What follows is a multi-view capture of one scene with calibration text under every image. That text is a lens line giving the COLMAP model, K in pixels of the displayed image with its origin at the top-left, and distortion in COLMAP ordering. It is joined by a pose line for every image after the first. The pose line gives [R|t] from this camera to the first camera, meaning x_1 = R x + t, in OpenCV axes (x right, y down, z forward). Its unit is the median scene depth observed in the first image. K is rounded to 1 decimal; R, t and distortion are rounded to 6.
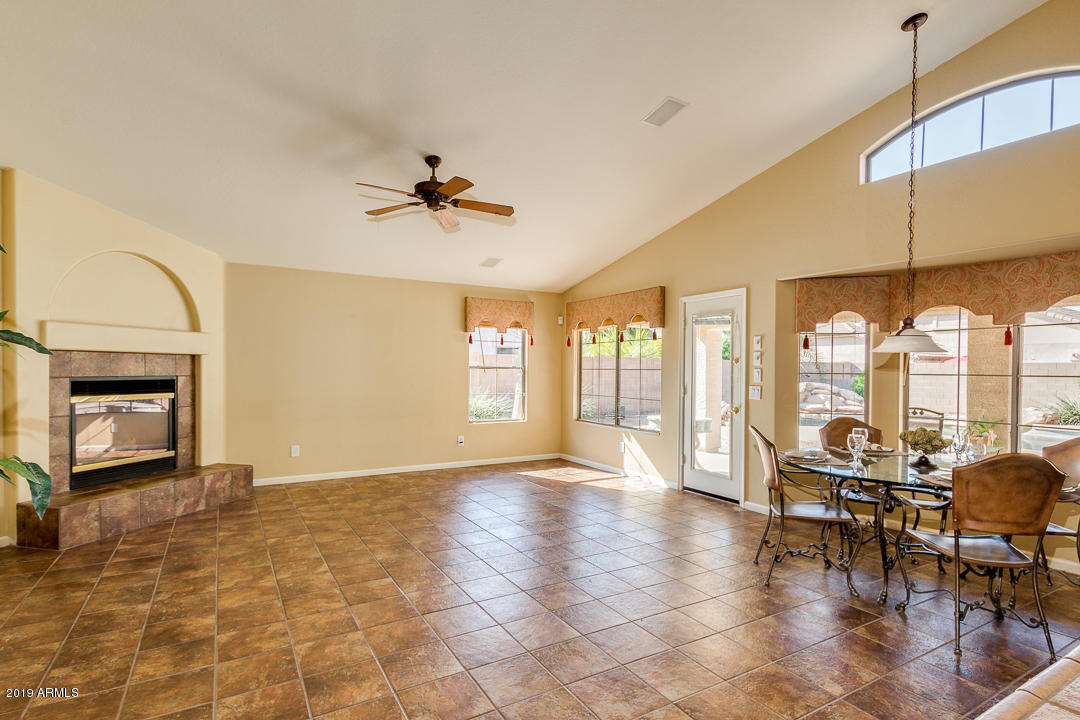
lens RADIAL K [[543.3, 0, 543.9], [0, 543.3, 375.2], [0, 0, 1]] dist [0.012807, -0.001564]
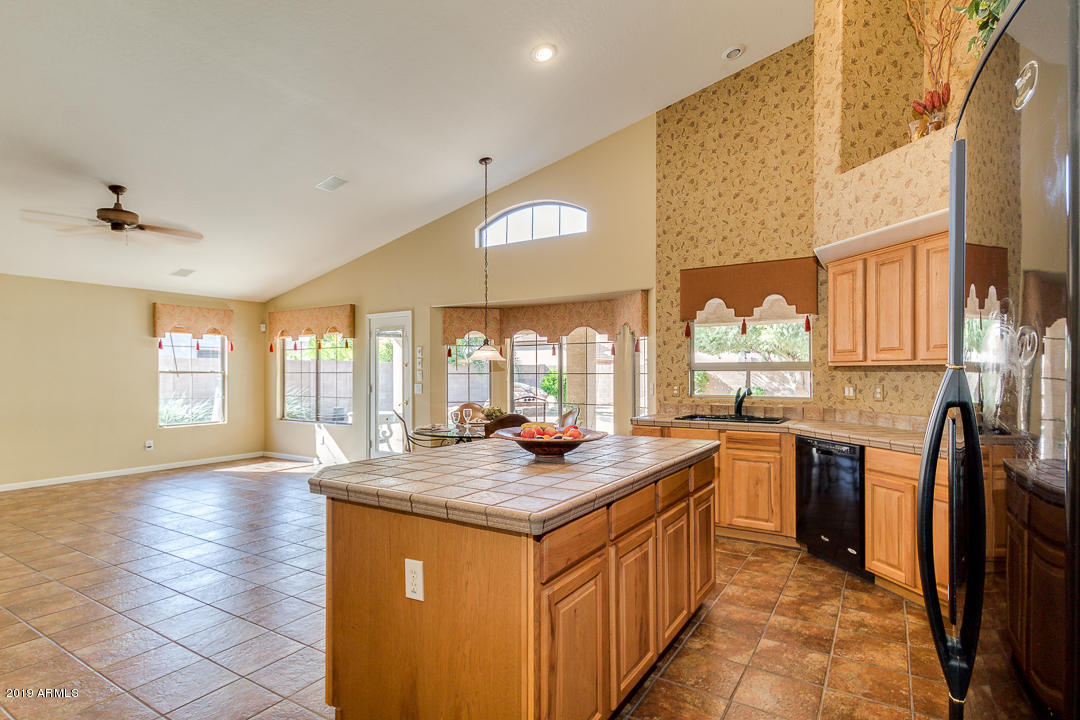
lens RADIAL K [[549.8, 0, 550.2], [0, 549.8, 370.7], [0, 0, 1]] dist [0.031683, -0.012379]
pose [[0.889274, -0.010142, 0.457262, 0.052315], [0.016201, 0.999825, -0.009332, 0.005616], [-0.457088, 0.015707, 0.889283, -0.366924]]
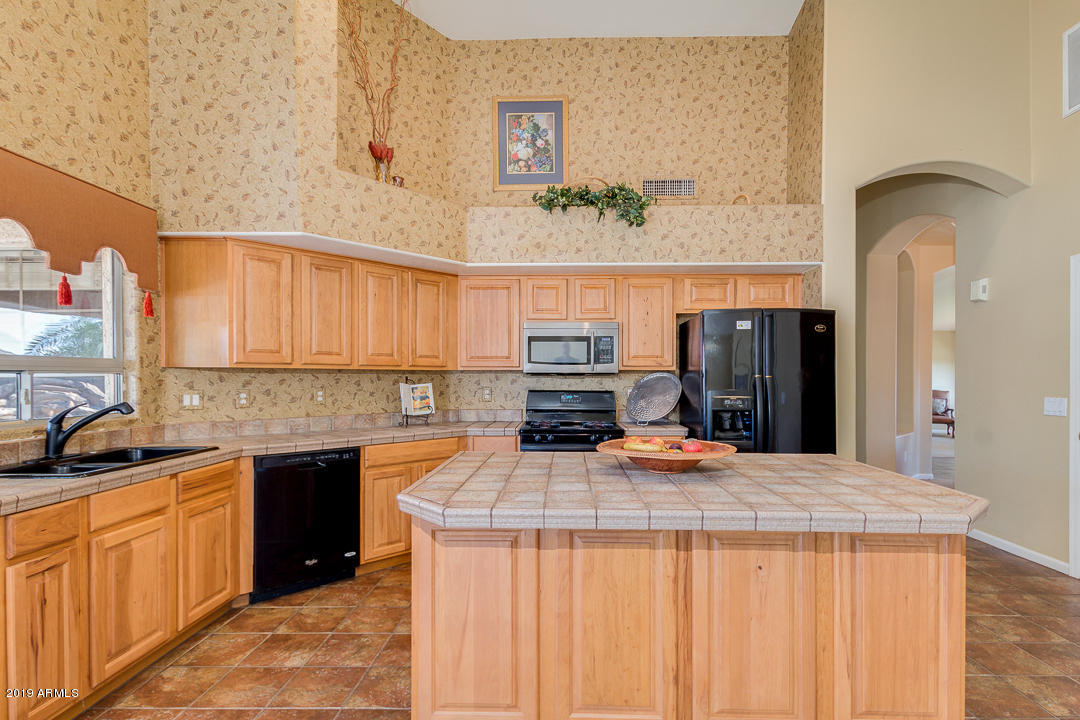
lens RADIAL K [[544.7, 0, 559.6], [0, 544.7, 372.4], [0, 0, 1]] dist [0.020796, -0.000341]
pose [[-0.849967, -0.007639, 0.526781, 0.119883], [-0.002026, 0.999935, 0.011231, -0.004462], [-0.526833, 0.008478, -0.849927, 0.499238]]
